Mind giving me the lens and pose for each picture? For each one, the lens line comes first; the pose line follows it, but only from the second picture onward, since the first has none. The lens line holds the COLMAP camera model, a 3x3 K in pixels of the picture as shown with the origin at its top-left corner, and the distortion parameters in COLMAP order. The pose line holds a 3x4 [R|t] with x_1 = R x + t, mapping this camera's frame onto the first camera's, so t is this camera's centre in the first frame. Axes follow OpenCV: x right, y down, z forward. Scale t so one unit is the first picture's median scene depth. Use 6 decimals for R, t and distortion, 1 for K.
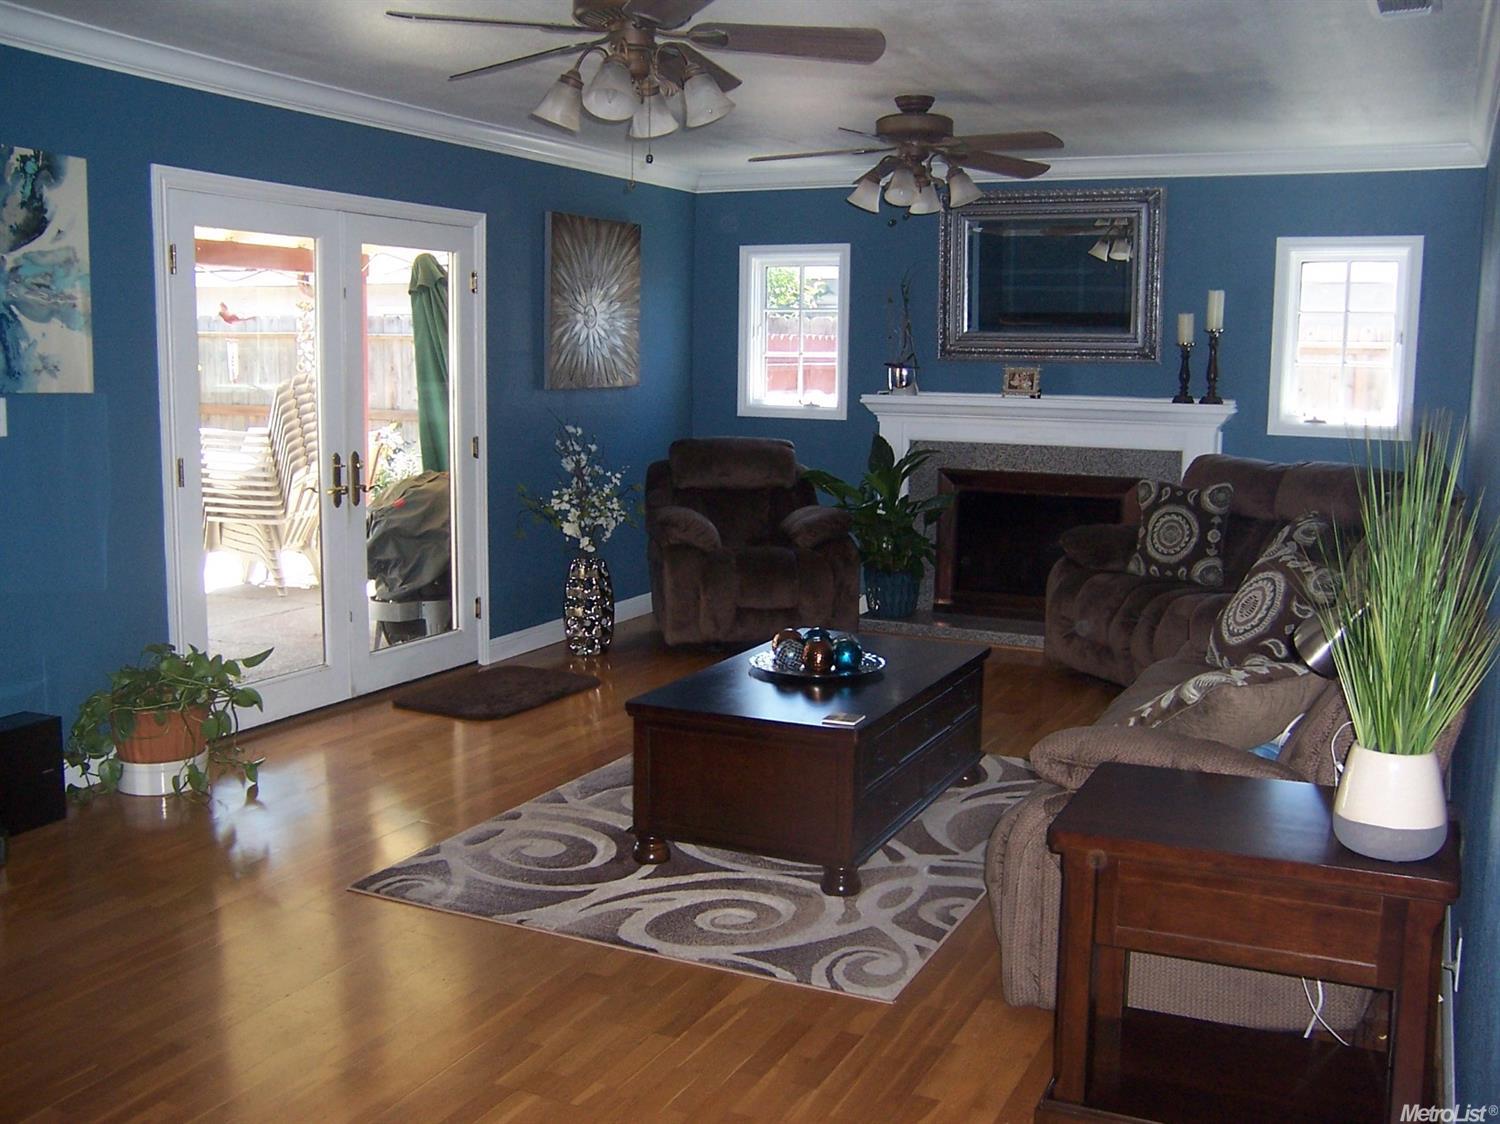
lens RADIAL K [[1478.8, 0, 759.4], [0, 1478.8, 552.1], [0, 0, 1]] dist [-0.144402, 0.224422]
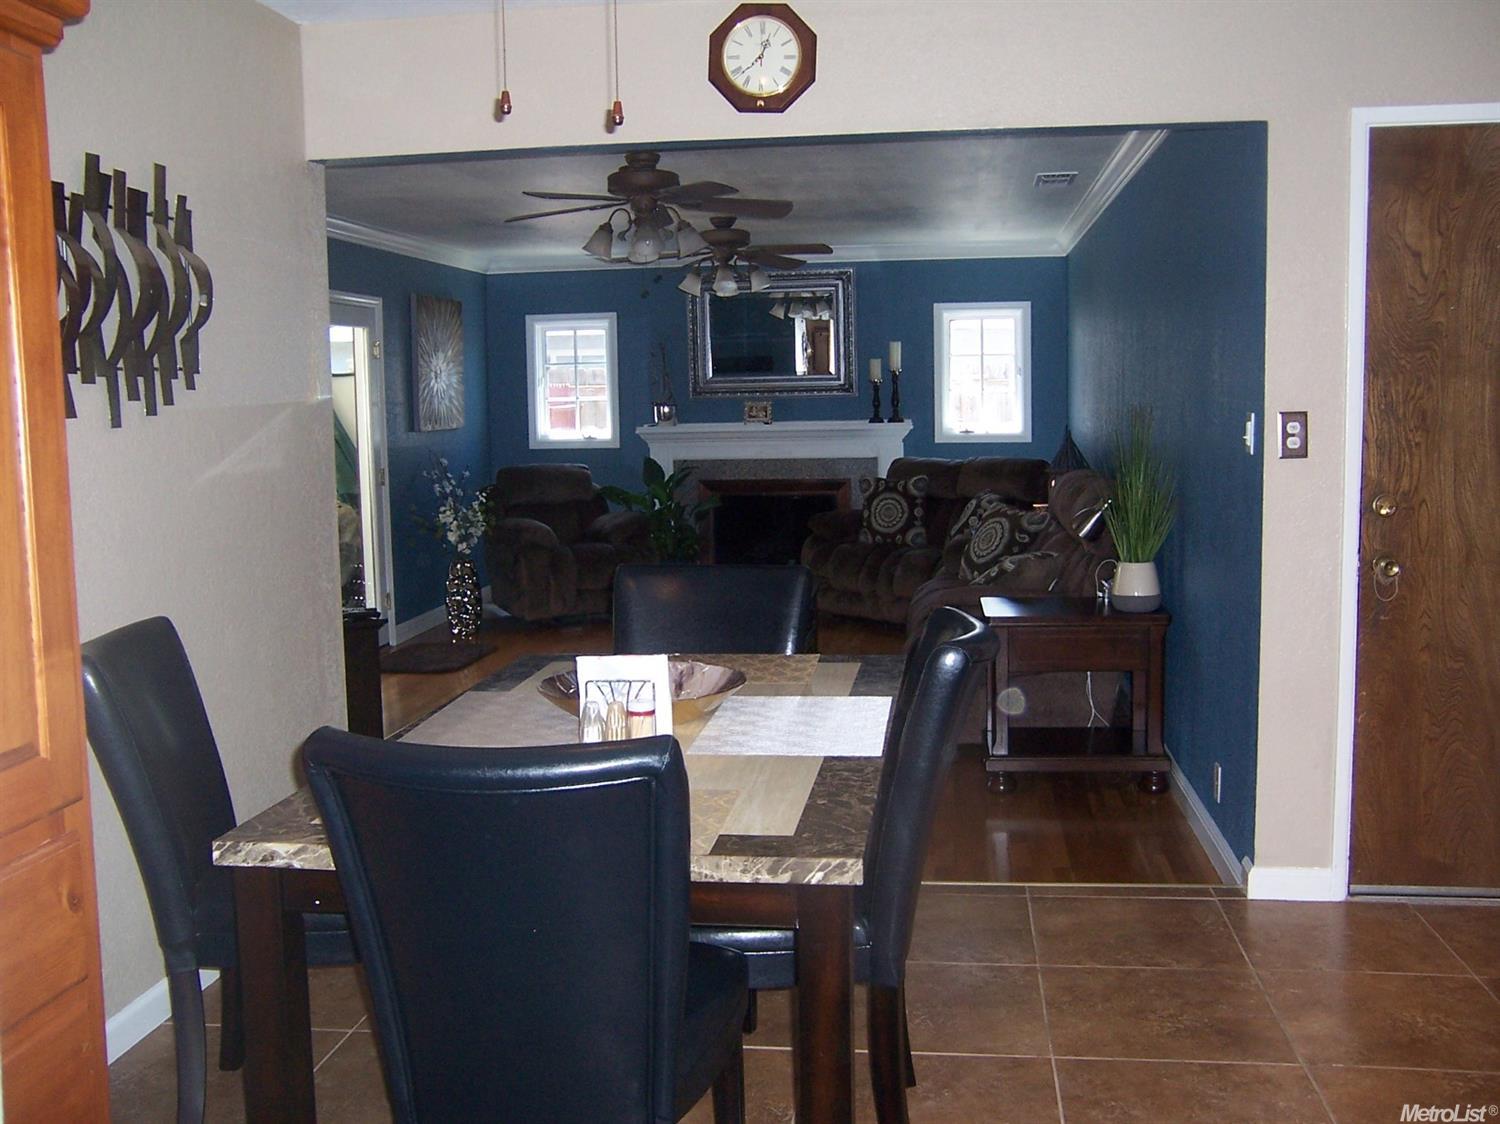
lens RADIAL K [[1478.8, 0, 759.4], [0, 1478.8, 552.1], [0, 0, 1]] dist [-0.144402, 0.224422]
pose [[0.951543, -0.062613, 0.301074, -0.253521], [0.071552, 0.997261, -0.018744, 0.040266], [-0.299075, 0.039378, 0.953417, -0.310369]]
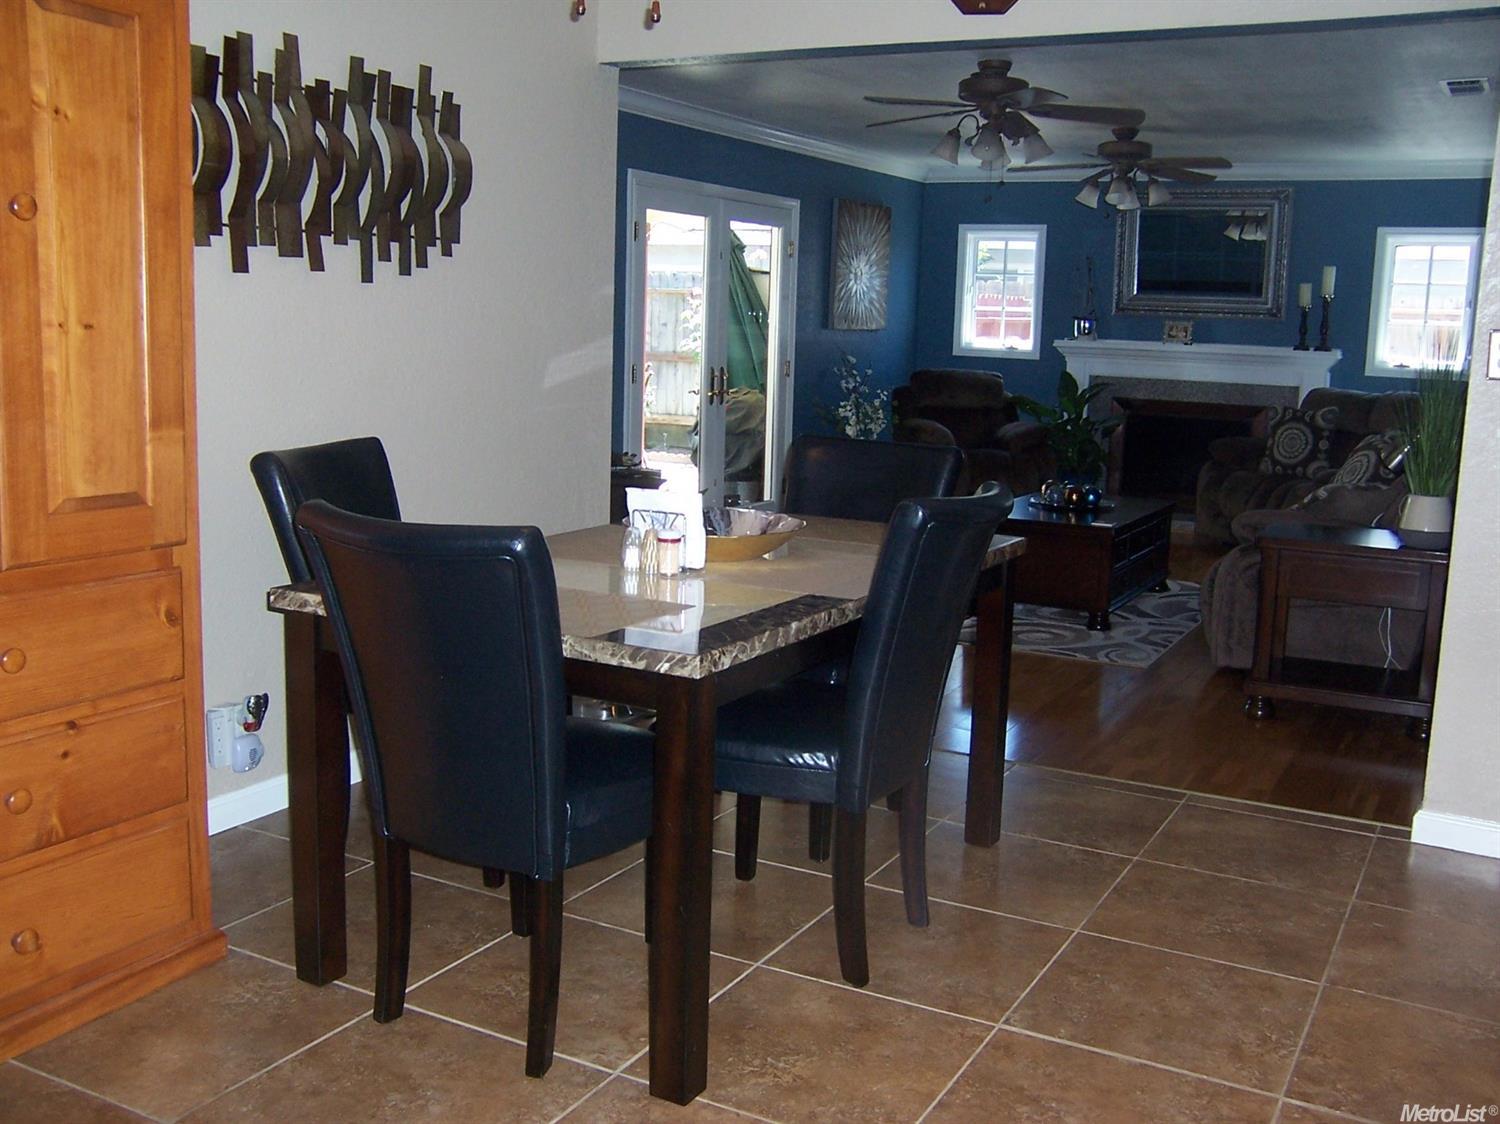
lens RADIAL K [[1478.8, 0, 759.4], [0, 1478.8, 552.1], [0, 0, 1]] dist [-0.144402, 0.224422]
pose [[0.998238, 0.026609, -0.053029, -0.132661], [-0.025251, 0.999340, 0.026102, 0.061517], [0.053689, -0.024717, 0.998252, -0.366719]]
